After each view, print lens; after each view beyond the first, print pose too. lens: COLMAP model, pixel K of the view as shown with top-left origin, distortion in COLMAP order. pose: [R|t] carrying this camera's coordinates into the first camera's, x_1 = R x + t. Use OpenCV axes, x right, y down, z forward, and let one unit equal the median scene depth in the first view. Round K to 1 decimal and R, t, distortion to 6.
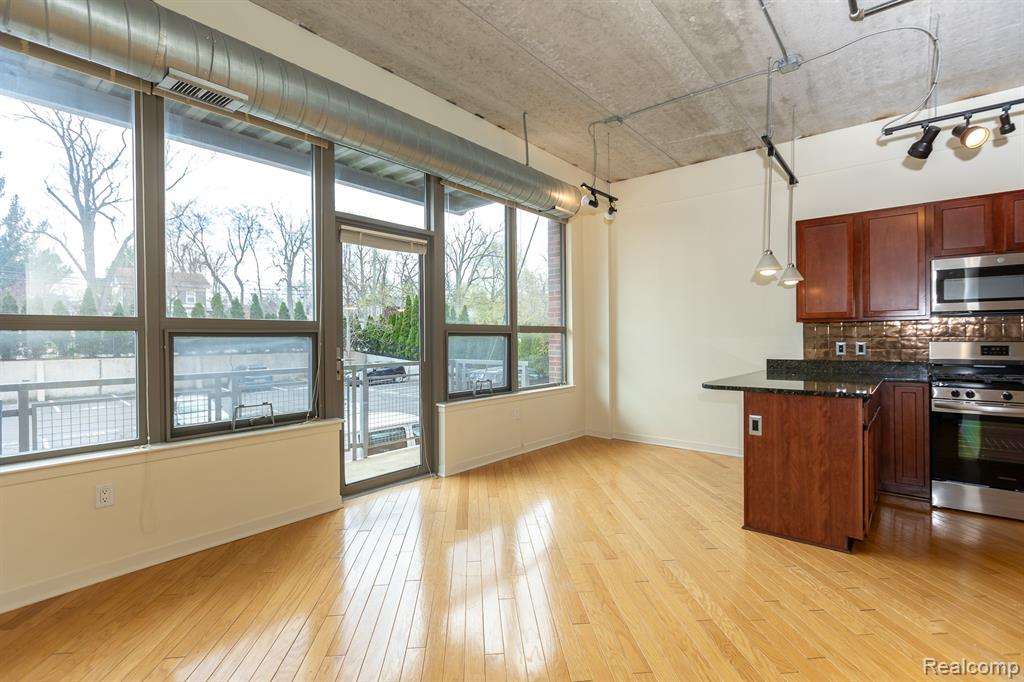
lens RADIAL K [[482.5, 0, 511.7], [0, 482.5, 337.9], [0, 0, 1]] dist [0.001689, 0.000135]
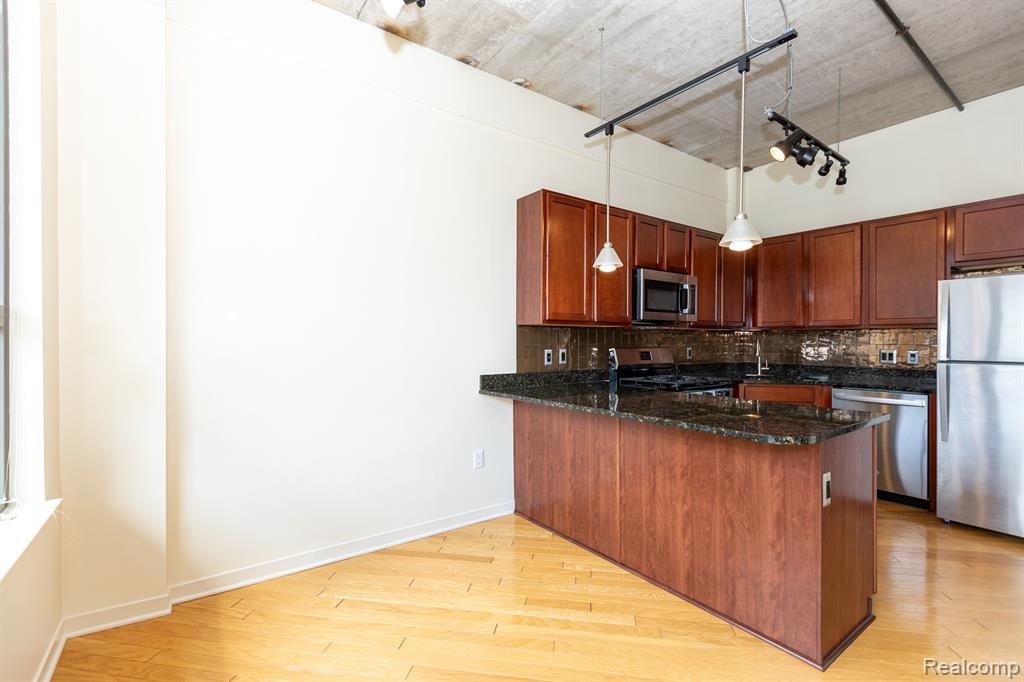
lens RADIAL K [[456.7, 0, 517.1], [0, 456.7, 341.5], [0, 0, 1]] dist [-0.001958, -0.000011]
pose [[0.241259, 0.005014, 0.970448, -0.136273], [-0.004340, 0.999982, -0.004088, -0.002516], [-0.970451, -0.003225, 0.241277, 1.105534]]
